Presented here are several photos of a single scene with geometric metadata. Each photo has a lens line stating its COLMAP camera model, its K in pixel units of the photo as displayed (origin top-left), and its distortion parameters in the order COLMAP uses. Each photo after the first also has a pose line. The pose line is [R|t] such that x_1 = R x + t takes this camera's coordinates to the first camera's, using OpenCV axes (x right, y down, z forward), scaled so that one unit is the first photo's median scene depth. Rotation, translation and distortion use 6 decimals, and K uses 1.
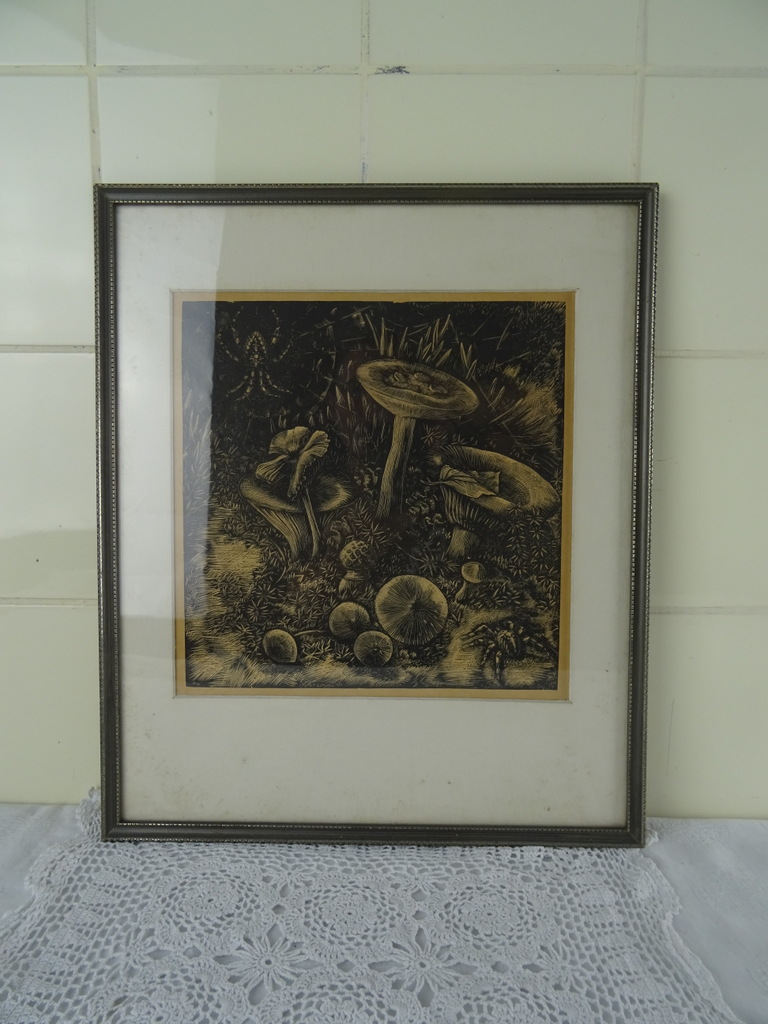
lens RADIAL K [[737.7, 0, 377.8], [0, 737.7, 506.3], [0, 0, 1]] dist [0.001987, -0.010834]
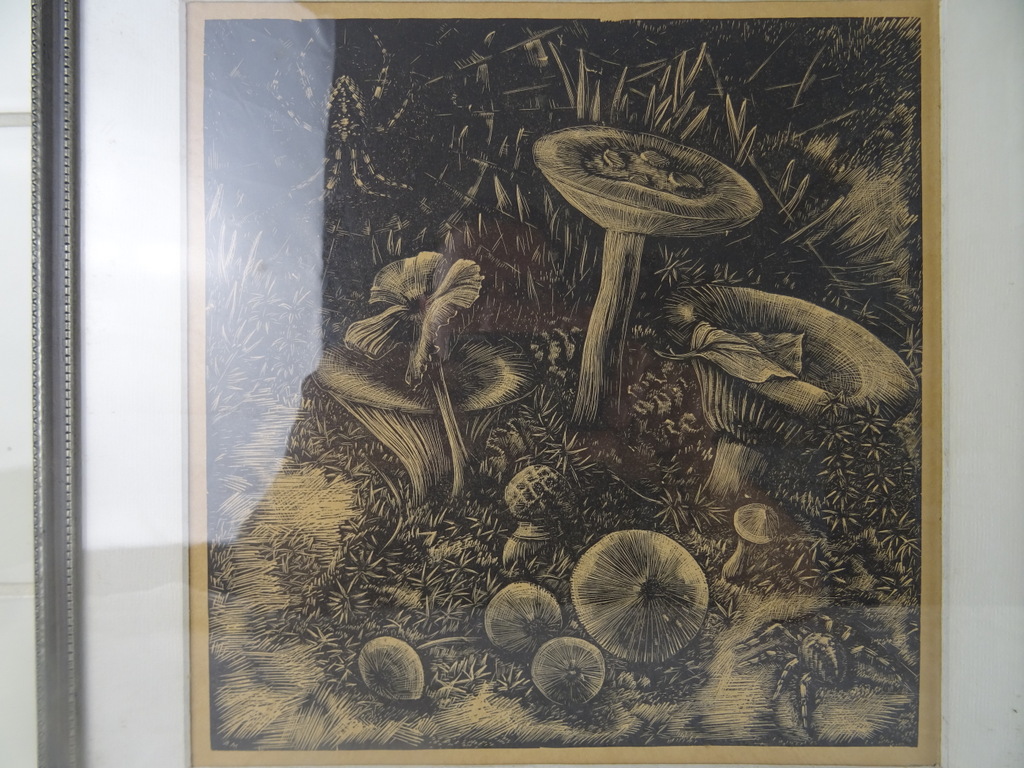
lens RADIAL K [[737.7, 0, 507.5], [0, 737.7, 369.1], [0, 0, 1]] dist [0.001987, -0.010834]
pose [[0.999834, -0.008183, 0.016279, -0.057064], [0.008866, 0.999063, -0.042353, -0.000597], [-0.015918, 0.042490, 0.998970, 0.469791]]
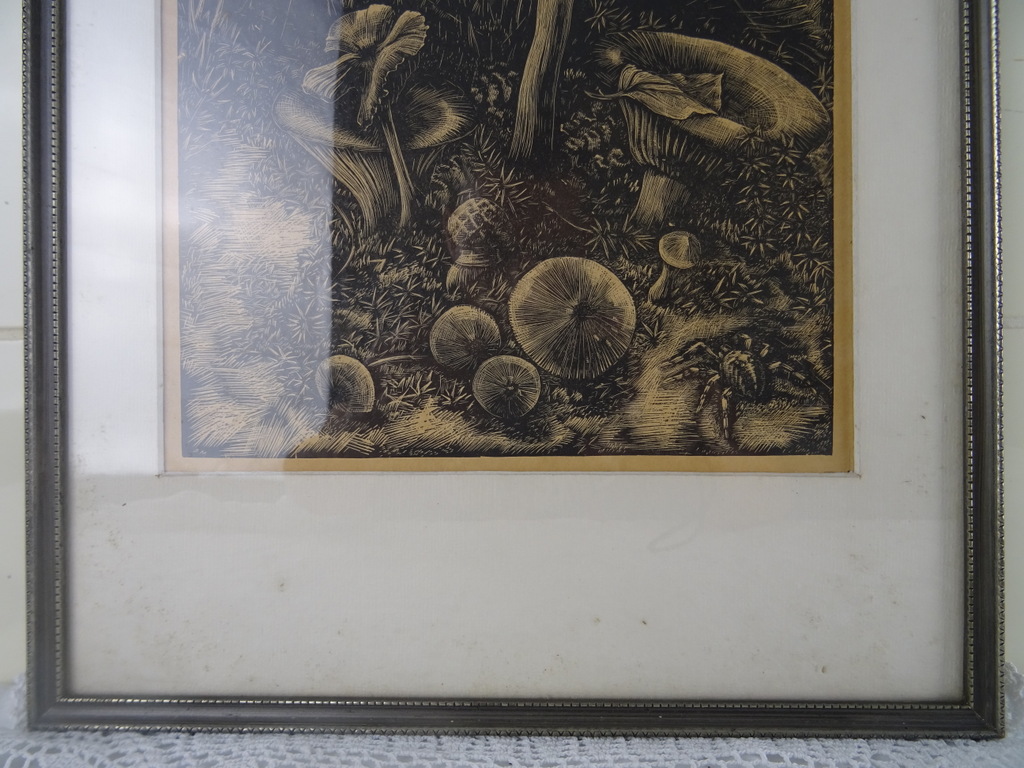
lens RADIAL K [[737.7, 0, 514.4], [0, 737.7, 375.5], [0, 0, 1]] dist [0.001987, -0.010834]
pose [[0.999847, -0.011167, -0.013488, 0.007656], [0.010517, 0.998825, -0.047314, 0.213566], [0.014000, 0.047165, 0.998789, 0.430755]]
